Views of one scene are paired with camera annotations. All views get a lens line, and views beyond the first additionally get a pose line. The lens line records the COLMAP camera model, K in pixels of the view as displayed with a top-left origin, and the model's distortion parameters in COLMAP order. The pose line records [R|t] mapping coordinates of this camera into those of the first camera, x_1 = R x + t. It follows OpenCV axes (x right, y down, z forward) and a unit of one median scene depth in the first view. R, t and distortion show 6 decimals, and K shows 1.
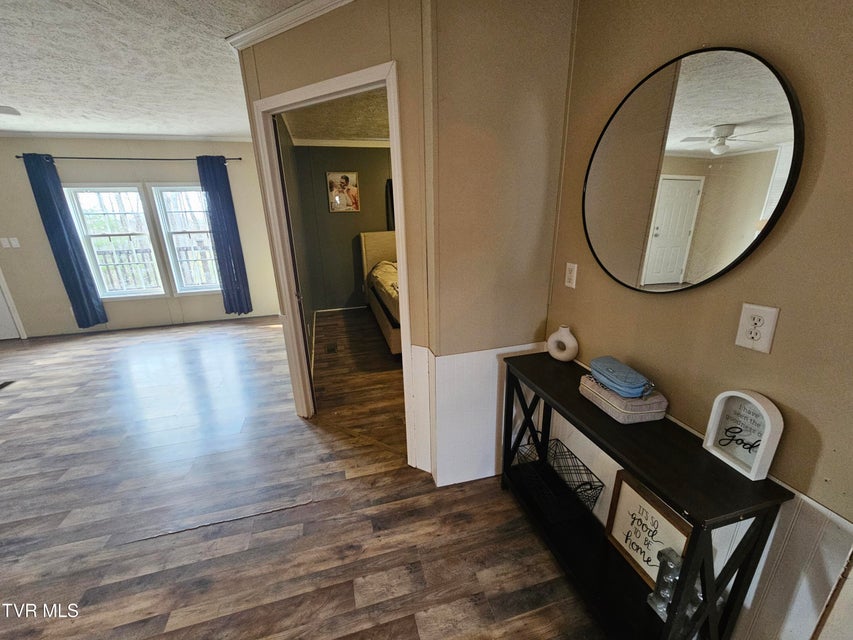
lens RADIAL K [[348.8, 0, 426.9], [0, 348.8, 318.9], [0, 0, 1]] dist [-0.001745, -0.000027]
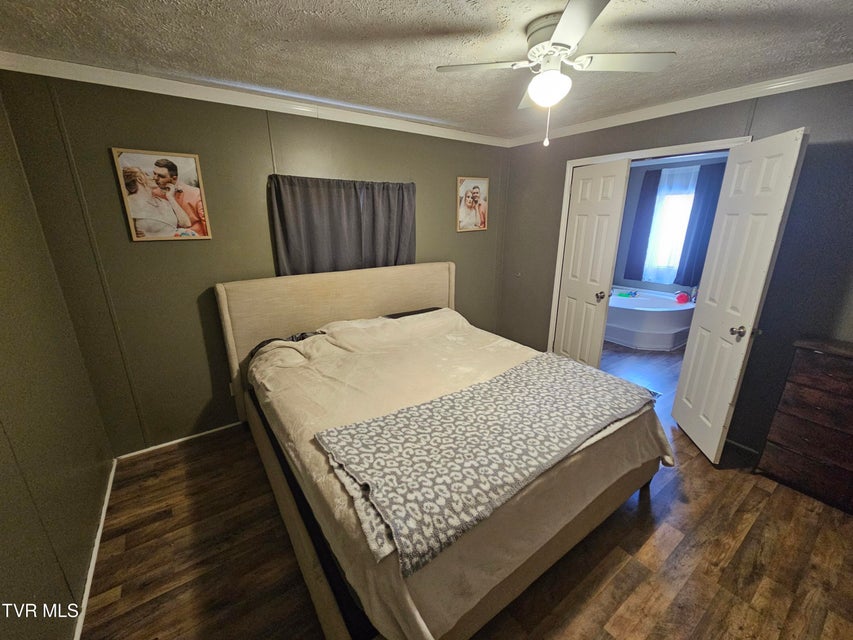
lens RADIAL K [[348.8, 0, 425.4], [0, 348.8, 320.5], [0, 0, 1]] dist [-0.001745, -0.000027]
pose [[0.943663, -0.074406, 0.322434, -0.081661], [0.081935, 0.996589, -0.009823, -0.174979], [-0.320603, 0.035688, 0.946541, 0.478540]]
